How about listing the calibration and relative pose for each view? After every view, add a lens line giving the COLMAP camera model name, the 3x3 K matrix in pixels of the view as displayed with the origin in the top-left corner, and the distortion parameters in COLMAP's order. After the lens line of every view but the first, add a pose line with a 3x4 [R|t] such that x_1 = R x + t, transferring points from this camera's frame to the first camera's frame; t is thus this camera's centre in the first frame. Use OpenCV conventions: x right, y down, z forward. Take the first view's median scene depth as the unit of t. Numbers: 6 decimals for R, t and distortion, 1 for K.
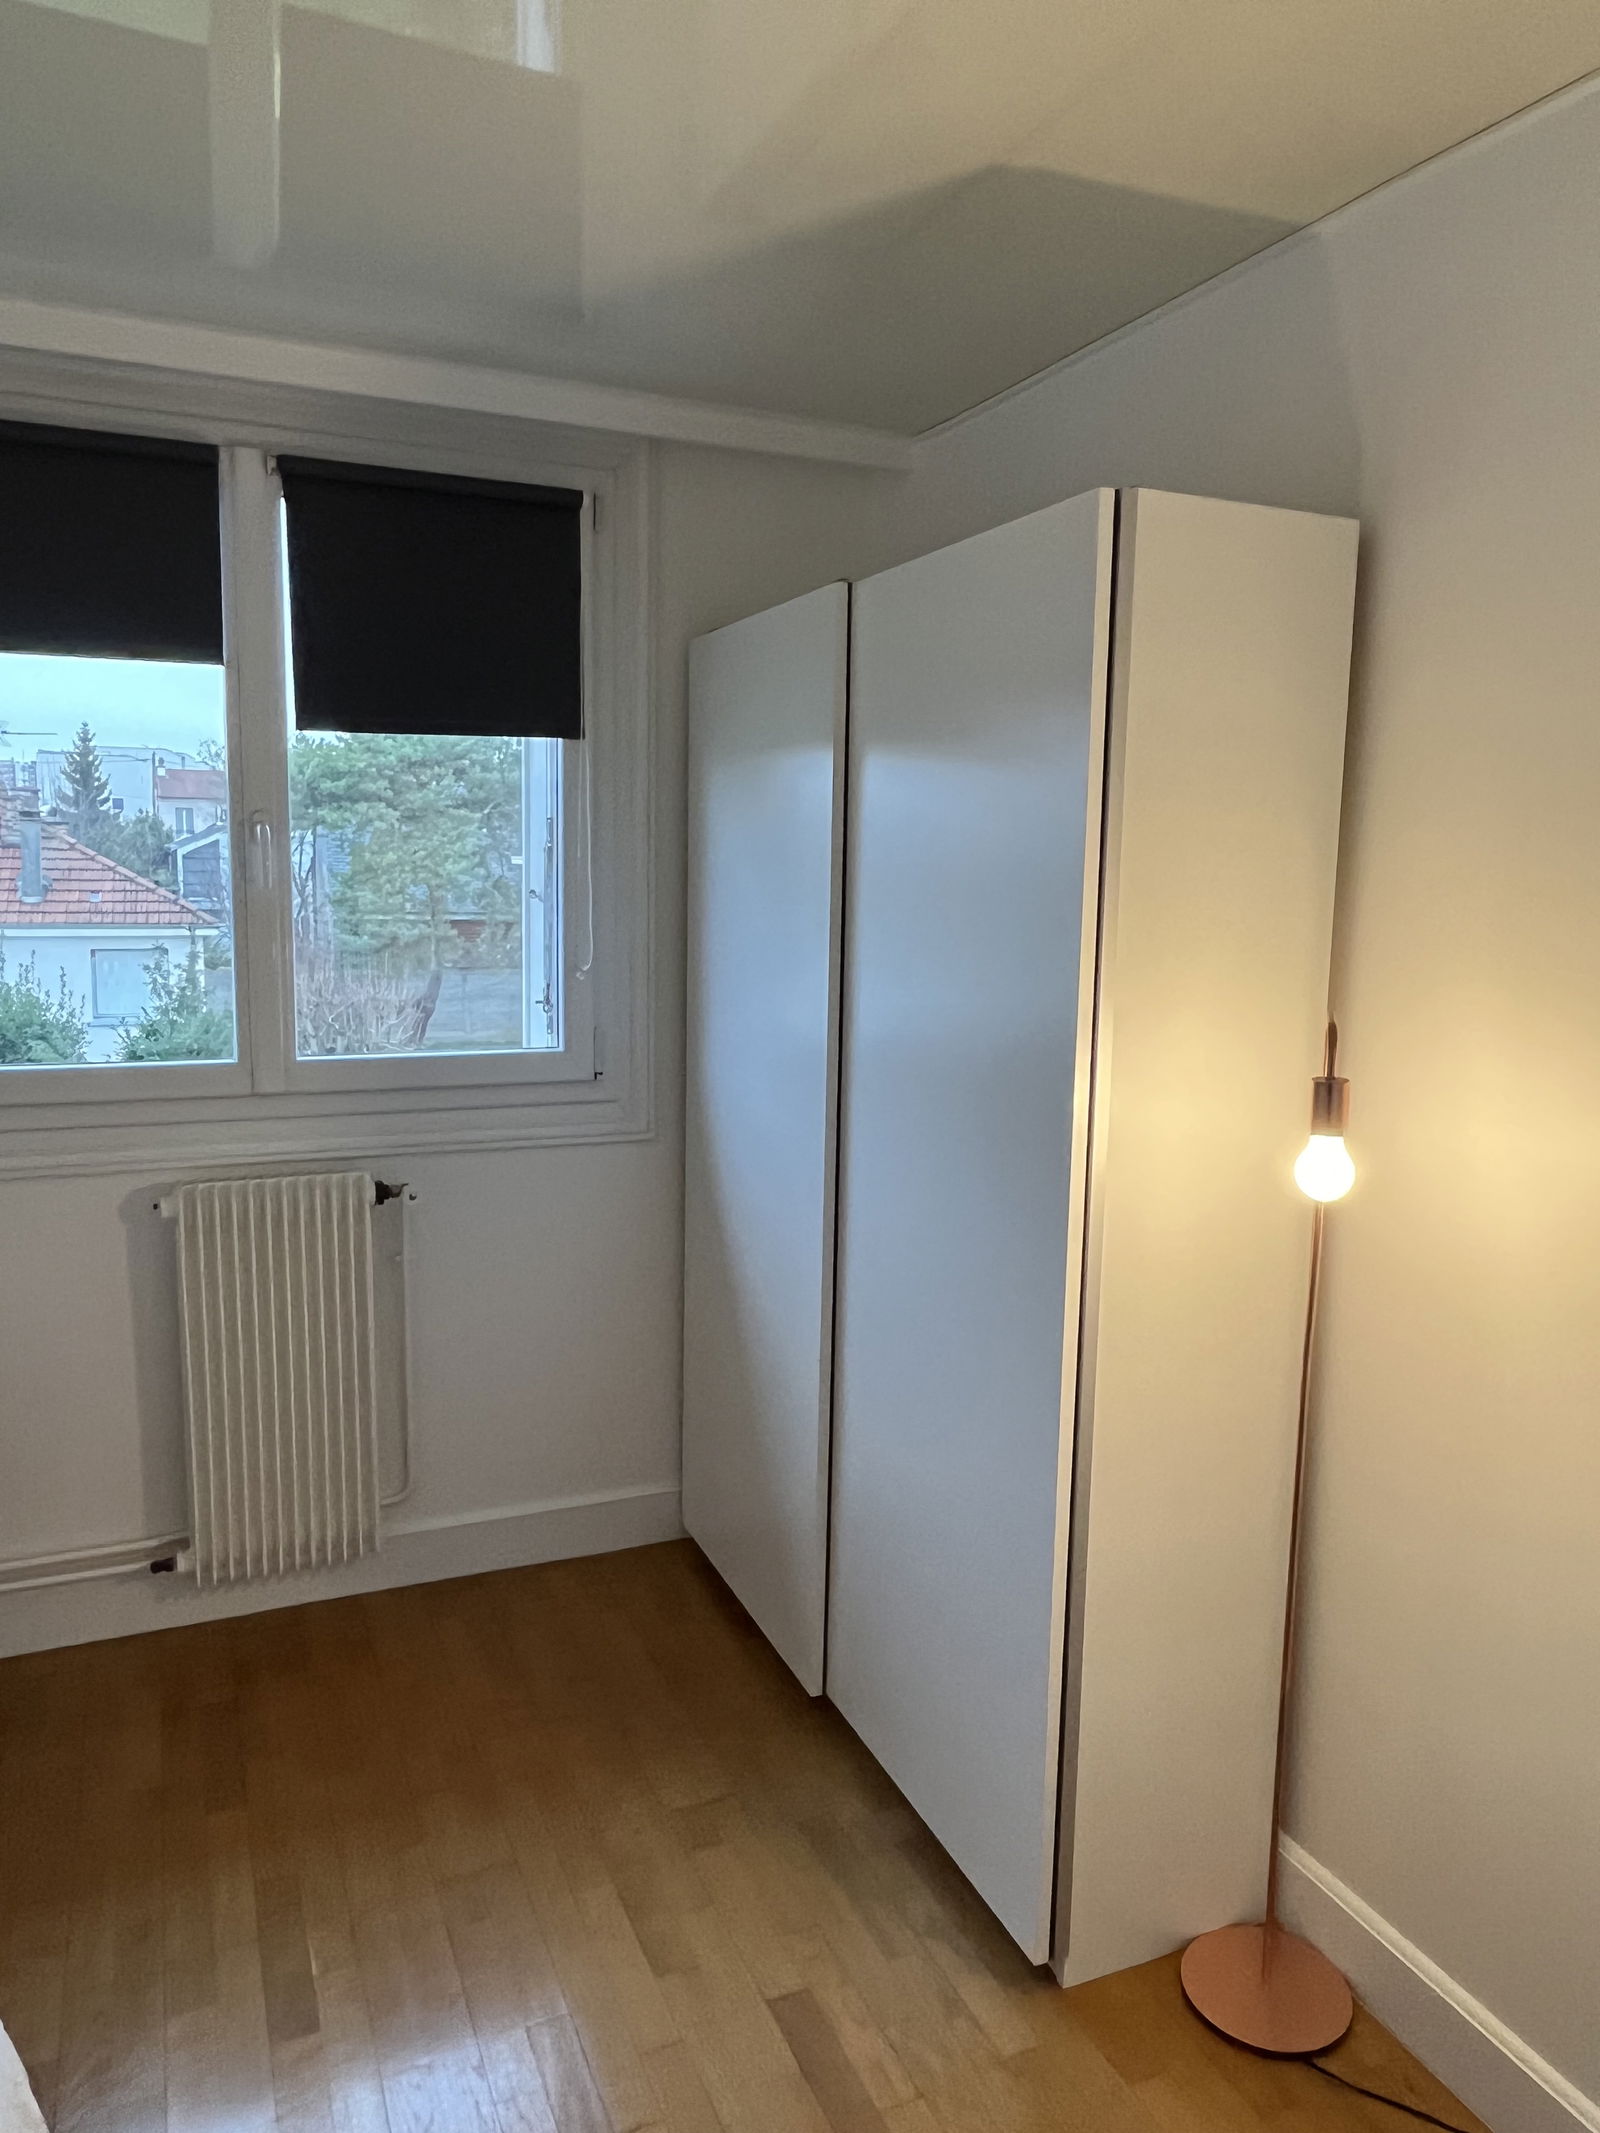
lens RADIAL K [[1429.9, 0, 800.0], [0, 1429.9, 1066.5], [0, 0, 1]] dist [-0.007465, -0.002342]
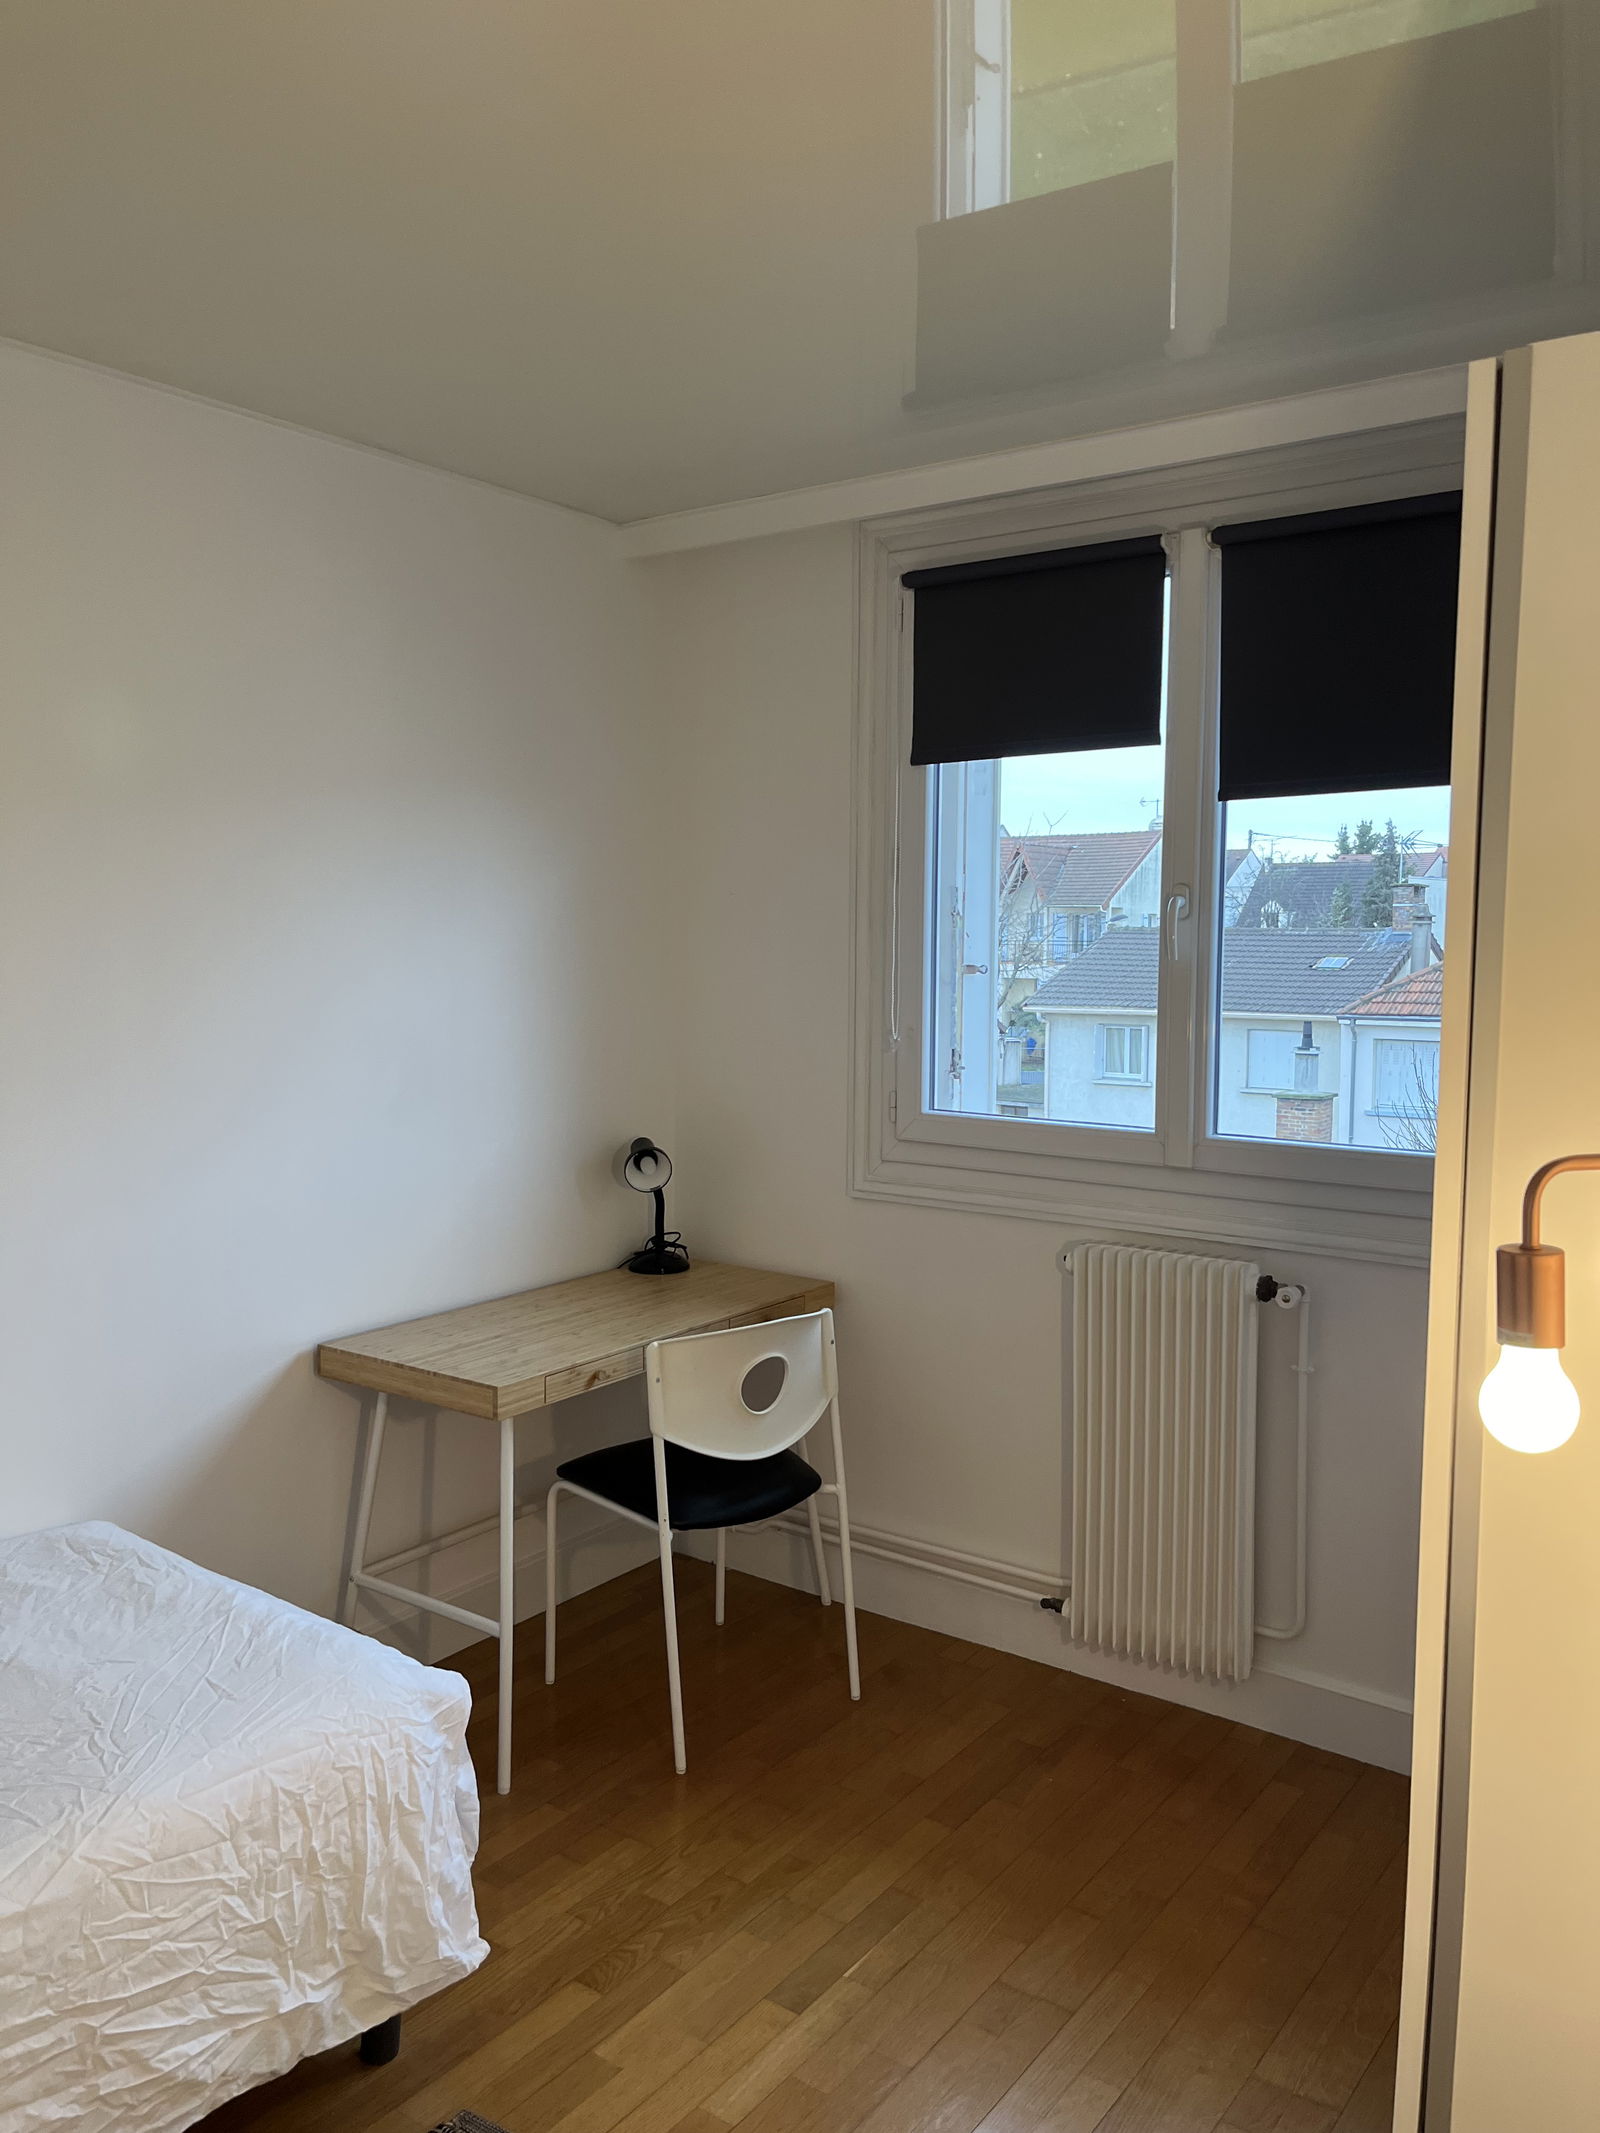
lens RADIAL K [[1568.9, 0, 800.0], [0, 1568.9, 1066.5], [0, 0, 1]] dist [-0.003985, -0.001697]
pose [[0.495453, 0.052940, -0.867020, 0.451876], [-0.114911, 0.993363, -0.005011, -0.015688], [0.861000, 0.102113, 0.498248, 0.234145]]
